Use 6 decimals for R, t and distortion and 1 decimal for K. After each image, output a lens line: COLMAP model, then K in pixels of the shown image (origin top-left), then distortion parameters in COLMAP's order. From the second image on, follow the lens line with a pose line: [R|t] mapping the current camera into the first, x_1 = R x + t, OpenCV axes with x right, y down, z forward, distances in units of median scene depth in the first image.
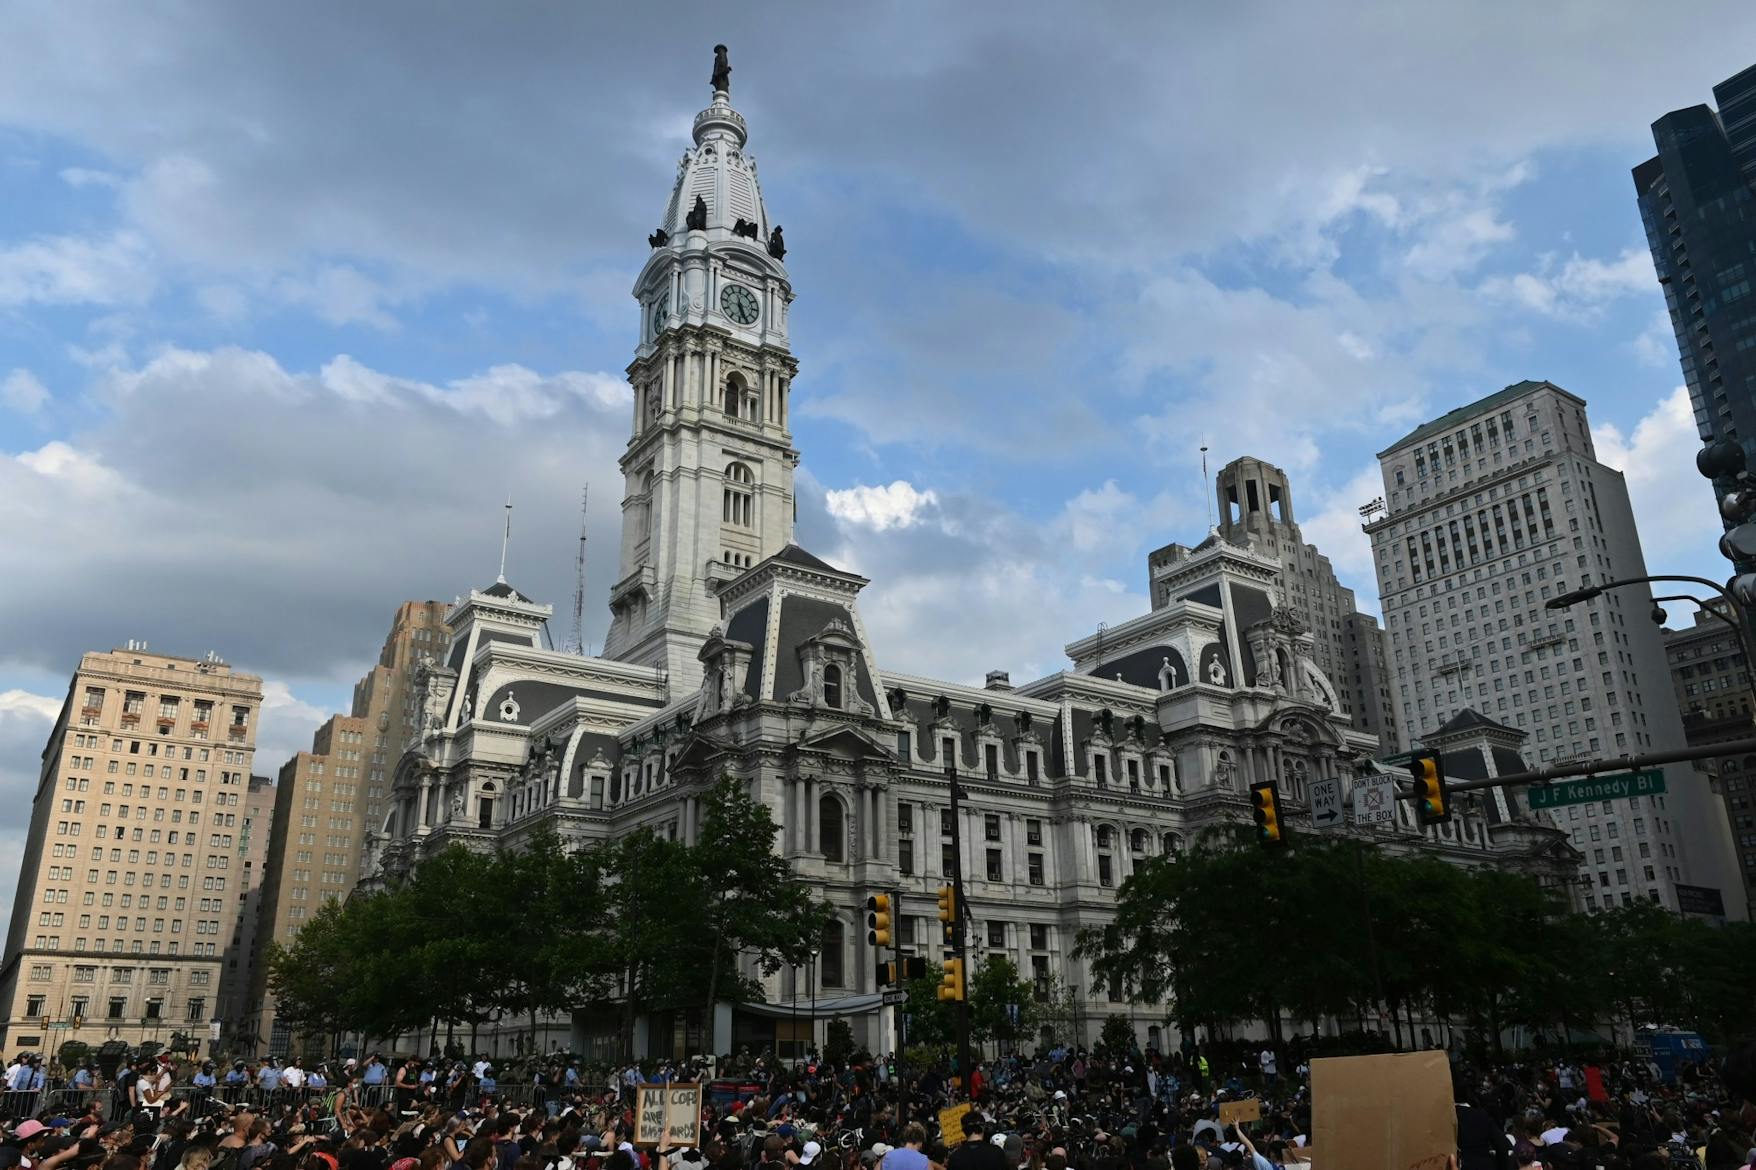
lens RADIAL K [[1285.3, 0, 856.6], [0, 1285.3, 586.6], [0, 0, 1]] dist [-0.011742, -0.009699]
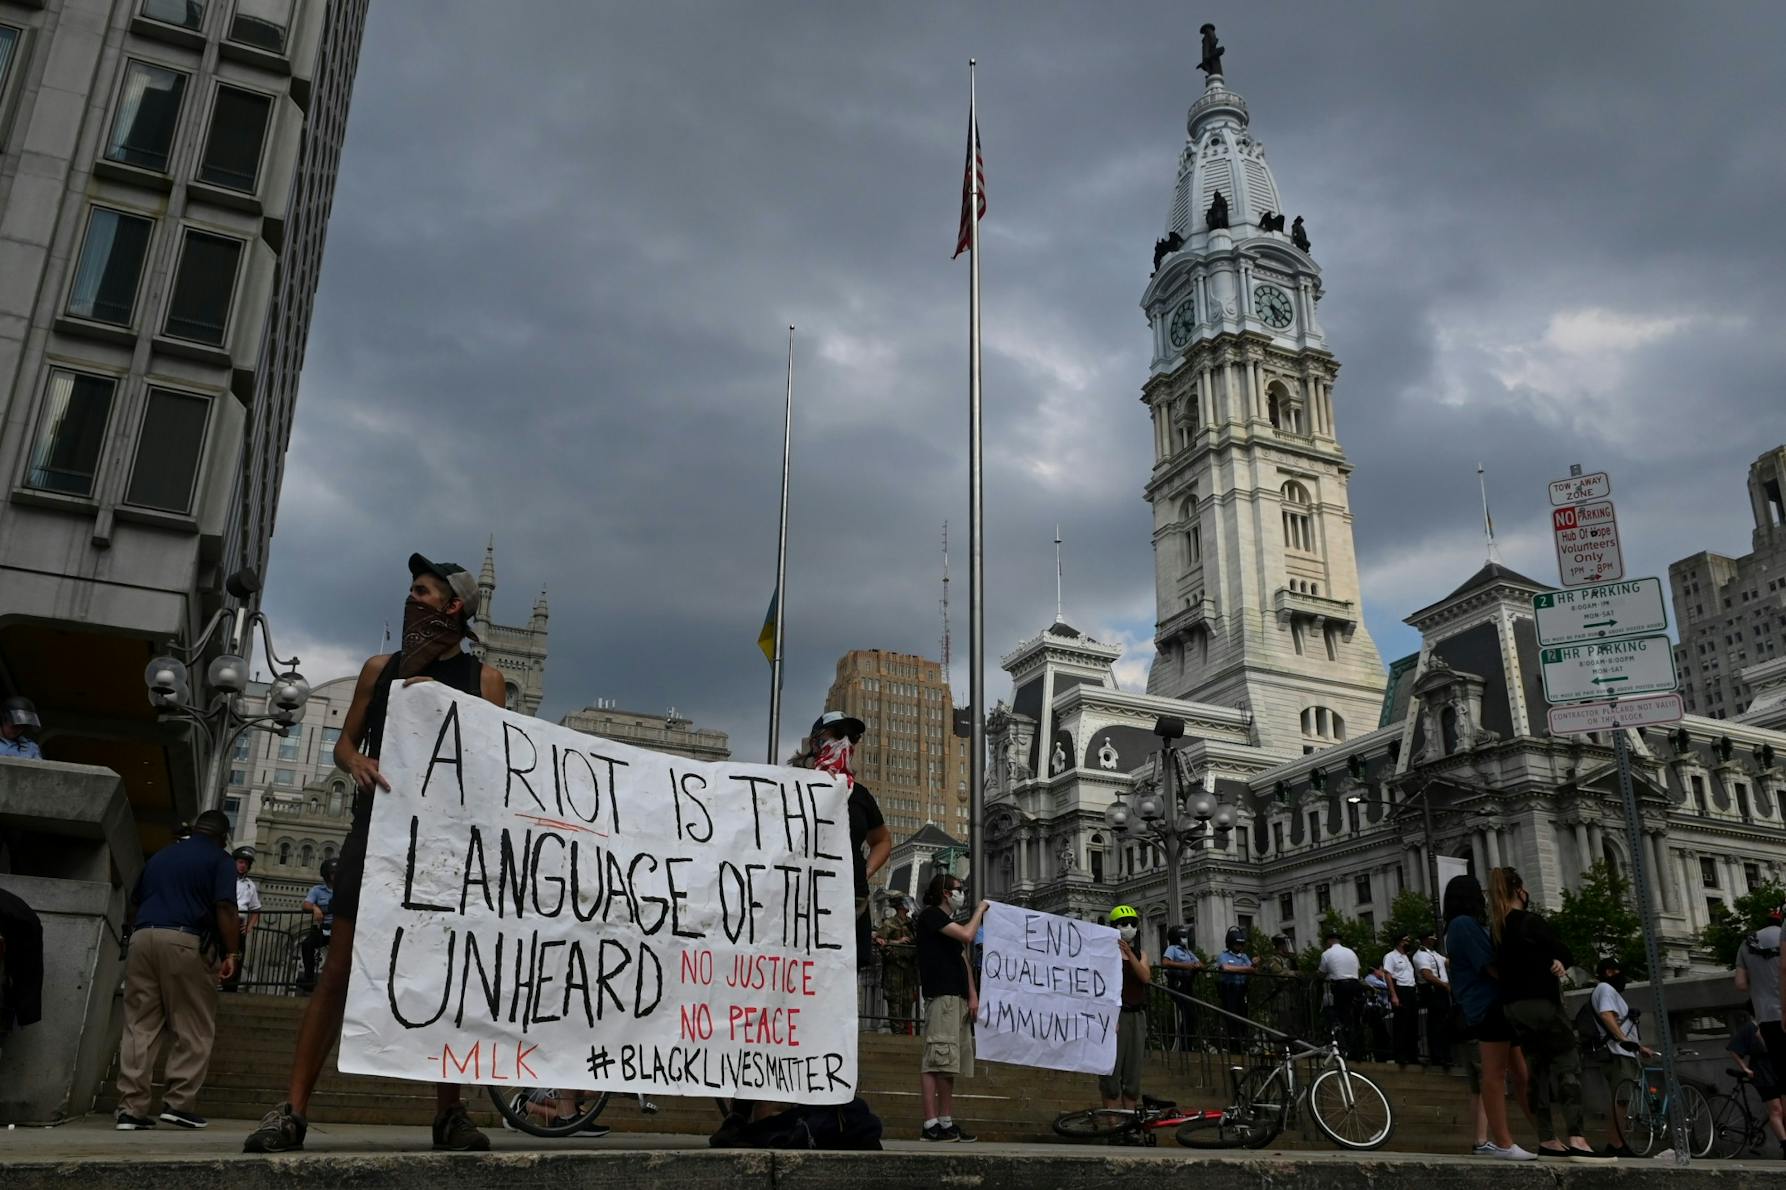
lens RADIAL K [[1396.4, 0, 860.0], [0, 1396.4, 648.8], [0, 0, 1]] dist [-0.015122, -0.006974]
pose [[0.977467, -0.035612, -0.208061, -0.190179], [0.038559, 0.999205, 0.010126, -0.000091], [0.207535, -0.017921, 0.978063, -0.025531]]
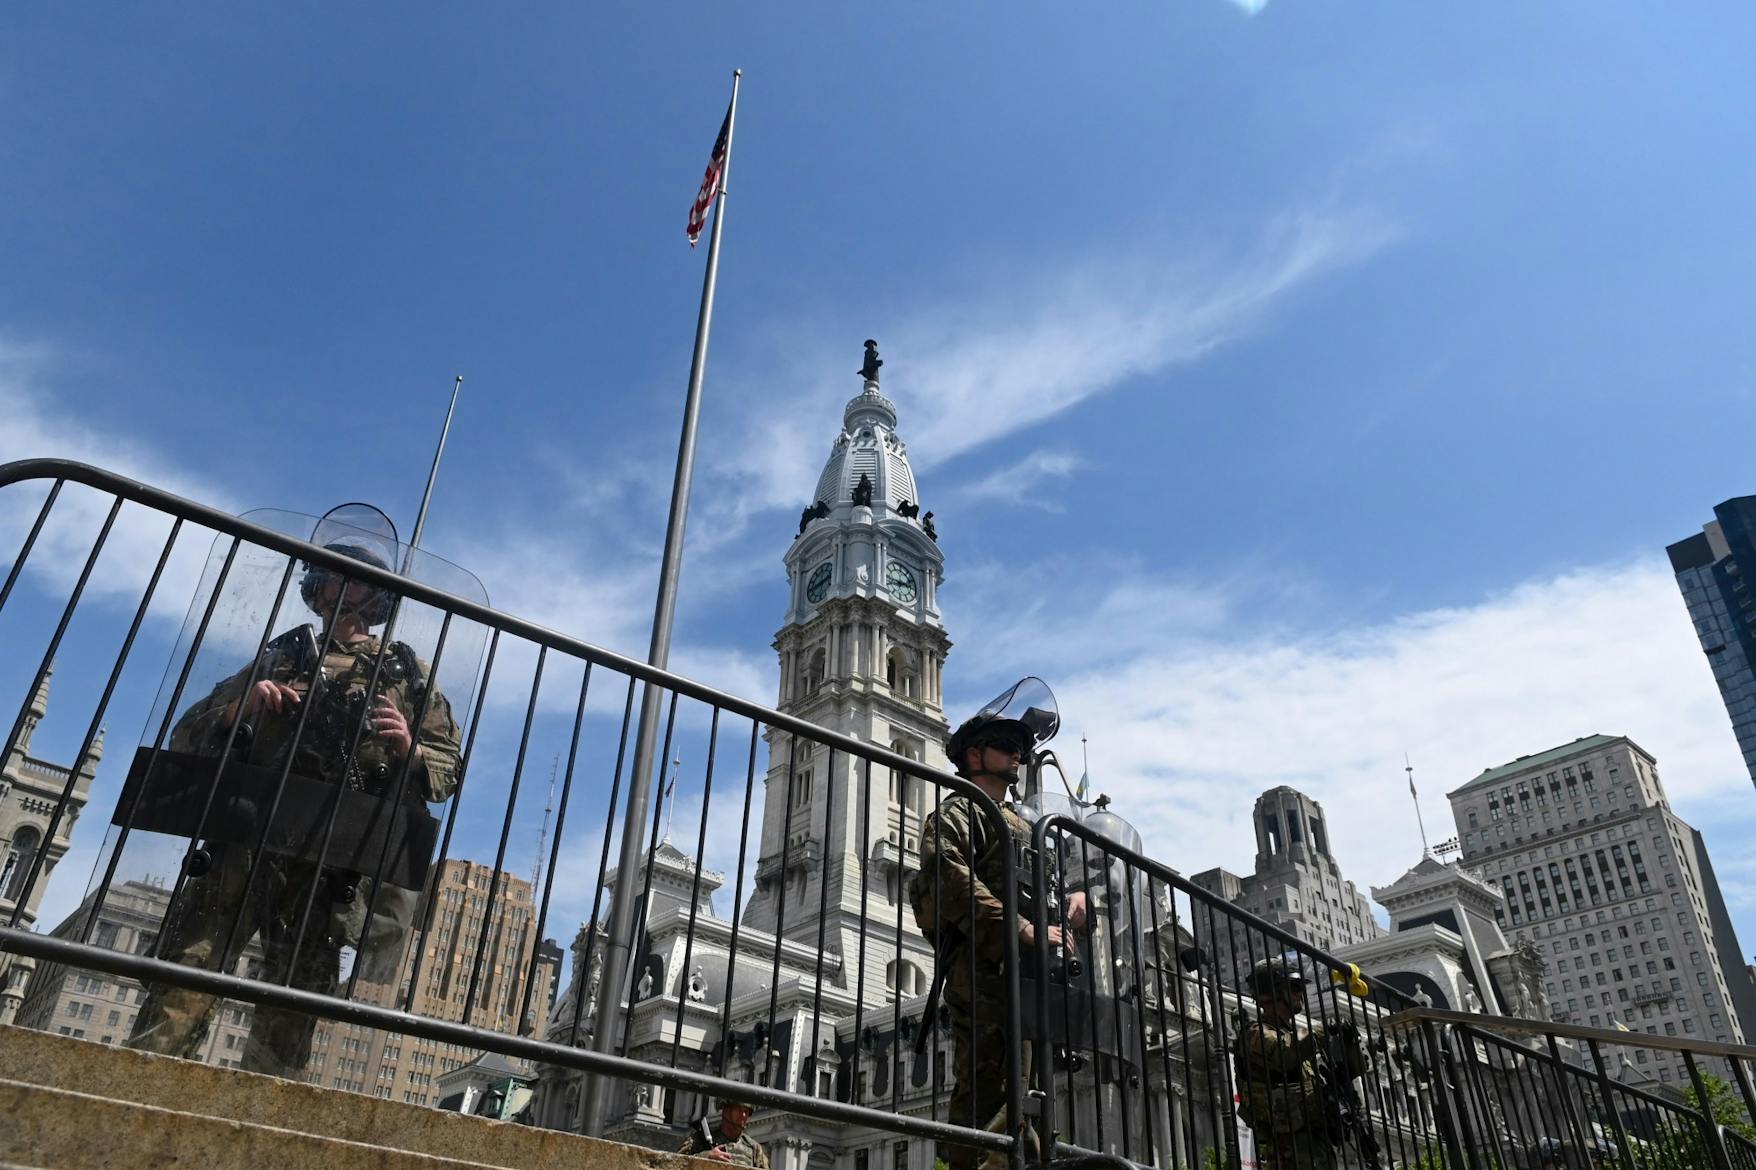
lens RADIAL K [[1285.3, 0, 856.6], [0, 1285.3, 586.6], [0, 0, 1]] dist [-0.011742, -0.009699]
pose [[0.992183, 0.102957, 0.070510, -0.205754], [-0.083725, 0.968226, -0.235643, 0.021926], [-0.092531, 0.227898, 0.969278, 0.043334]]
